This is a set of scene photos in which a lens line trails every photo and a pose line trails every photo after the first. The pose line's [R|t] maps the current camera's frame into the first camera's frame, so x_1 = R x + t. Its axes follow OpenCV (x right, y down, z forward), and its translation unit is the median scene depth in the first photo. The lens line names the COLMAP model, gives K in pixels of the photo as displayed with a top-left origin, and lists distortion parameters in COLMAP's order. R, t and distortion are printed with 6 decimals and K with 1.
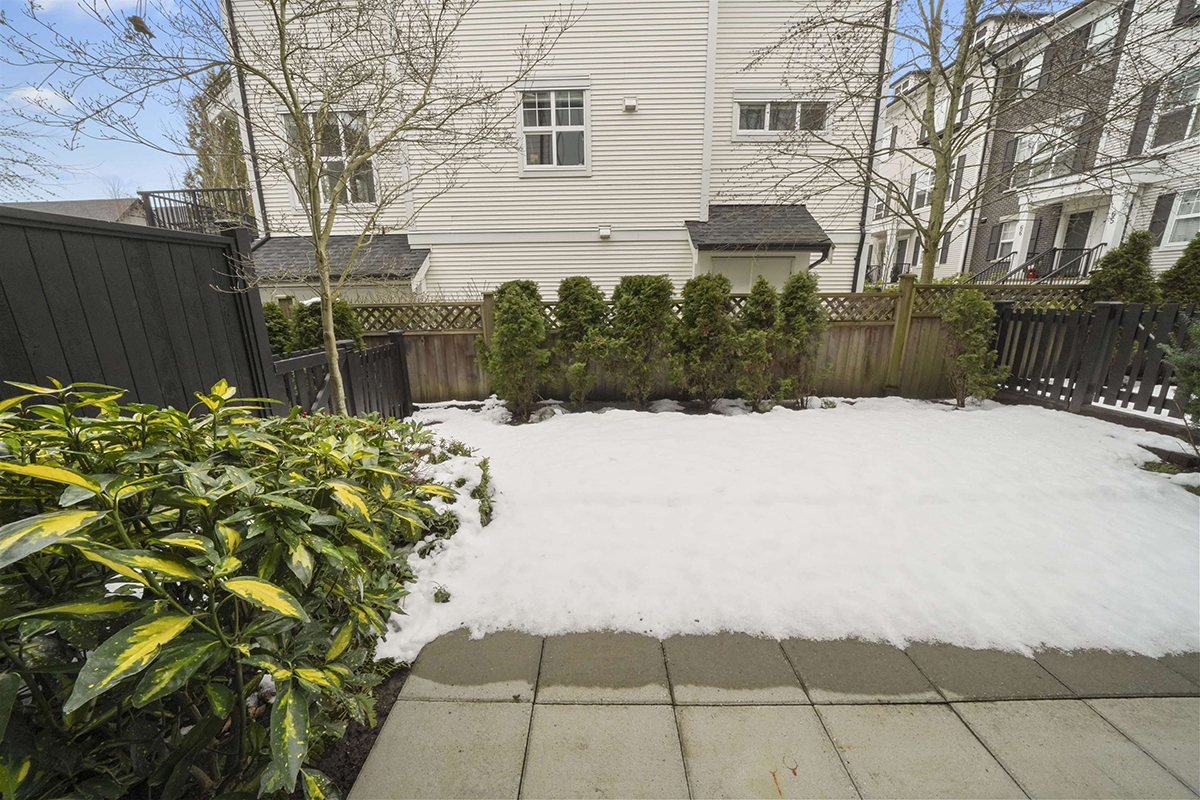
lens RADIAL K [[415.4, 0, 596.3], [0, 415.4, 397.0], [0, 0, 1]] dist [-0.028358, 0.002647]
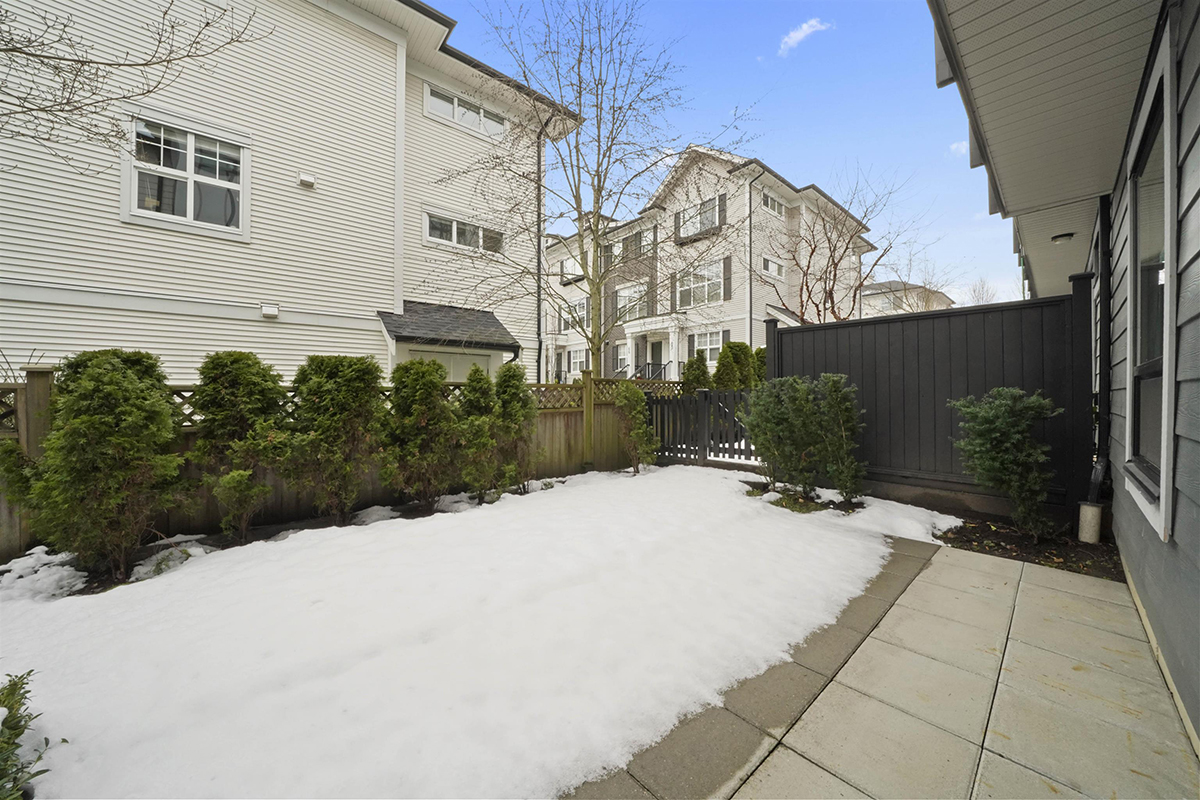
lens RADIAL K [[415.4, 0, 596.3], [0, 415.4, 397.0], [0, 0, 1]] dist [-0.028358, 0.002647]
pose [[0.753989, 0.004668, 0.656871, -0.036608], [0.154100, 0.970813, -0.183782, 0.012892], [-0.638557, 0.239793, 0.731262, 0.097335]]
